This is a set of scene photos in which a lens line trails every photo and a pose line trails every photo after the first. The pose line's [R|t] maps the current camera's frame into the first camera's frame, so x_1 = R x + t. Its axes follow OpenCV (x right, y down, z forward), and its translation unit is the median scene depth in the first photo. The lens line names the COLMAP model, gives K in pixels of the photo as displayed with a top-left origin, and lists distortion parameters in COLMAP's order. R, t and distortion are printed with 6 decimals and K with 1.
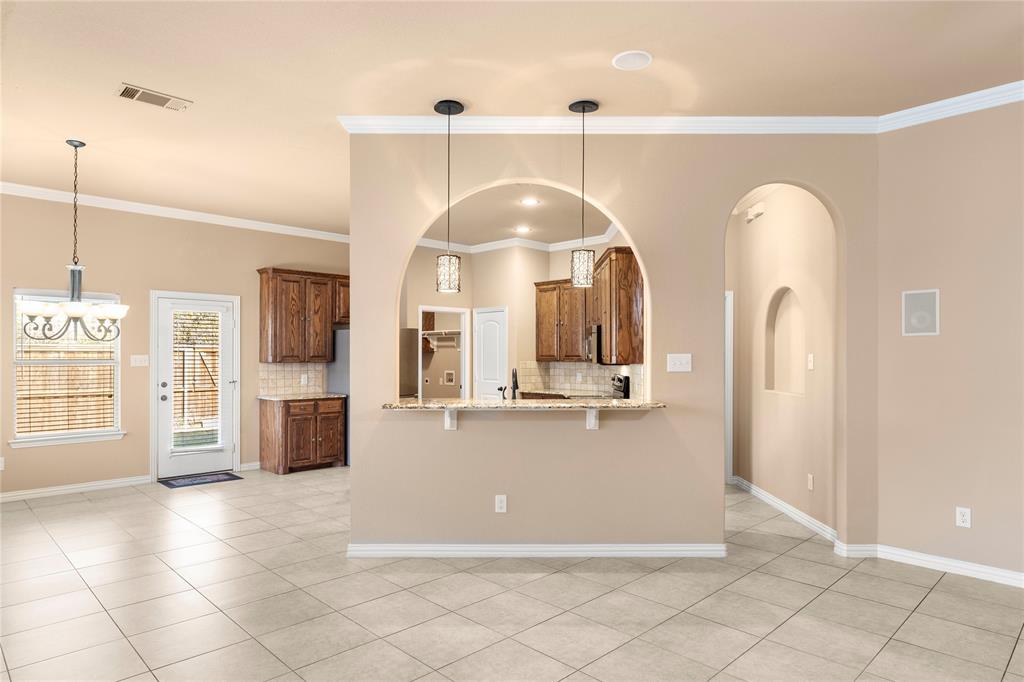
lens RADIAL K [[631.0, 0, 517.4], [0, 631.0, 352.9], [0, 0, 1]] dist [0.006301, 0.001315]
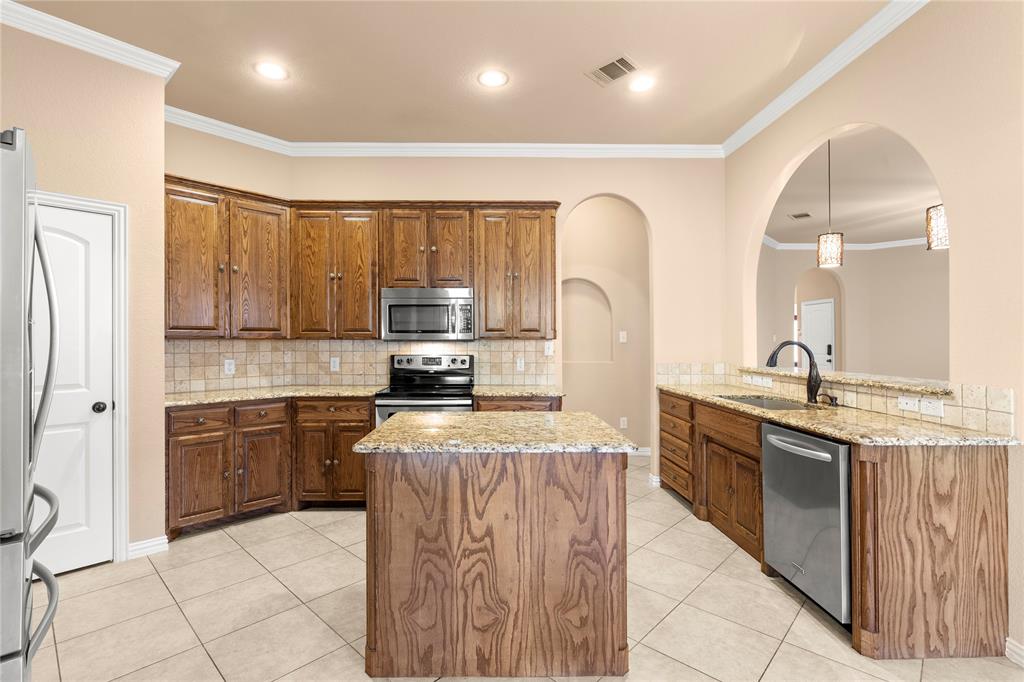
lens RADIAL K [[483.7, 0, 484.7], [0, 483.7, 338.0], [0, 0, 1]] dist [-0.000433, -0.000431]
pose [[-0.038301, 0.007472, 0.999238, -0.385838], [-0.004107, 0.999962, -0.007635, 0.016410], [-0.999258, -0.004397, -0.038269, 0.869722]]
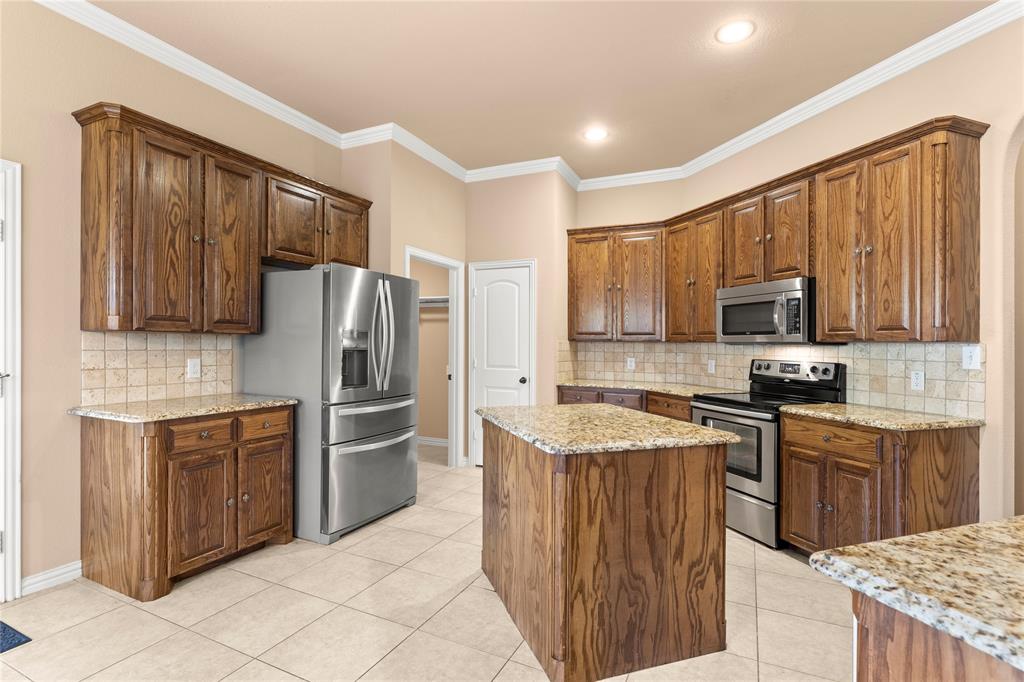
lens RADIAL K [[482.9, 0, 520.6], [0, 482.9, 350.4], [0, 0, 1]] dist [-0.000931, -0.000379]
pose [[0.931676, 0.009631, 0.363163, -0.247486], [-0.016382, 0.999745, 0.015516, 0.018652], [-0.362921, -0.020405, 0.931597, 0.583080]]
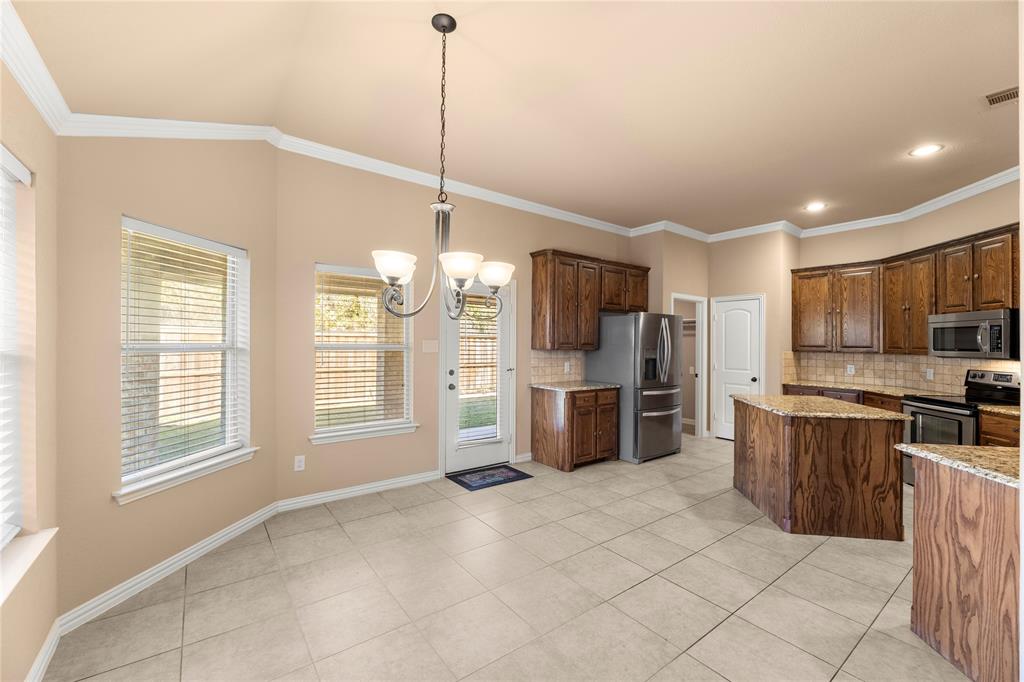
lens RADIAL K [[420.5, 0, 513.5], [0, 420.5, 345.2], [0, 0, 1]] dist [-0.001045, -0.000191]
pose [[0.993290, 0.013446, -0.114865, -0.361434], [-0.012209, 0.999860, 0.011463, 0.001636], [0.115003, -0.009984, 0.993315, 0.360613]]
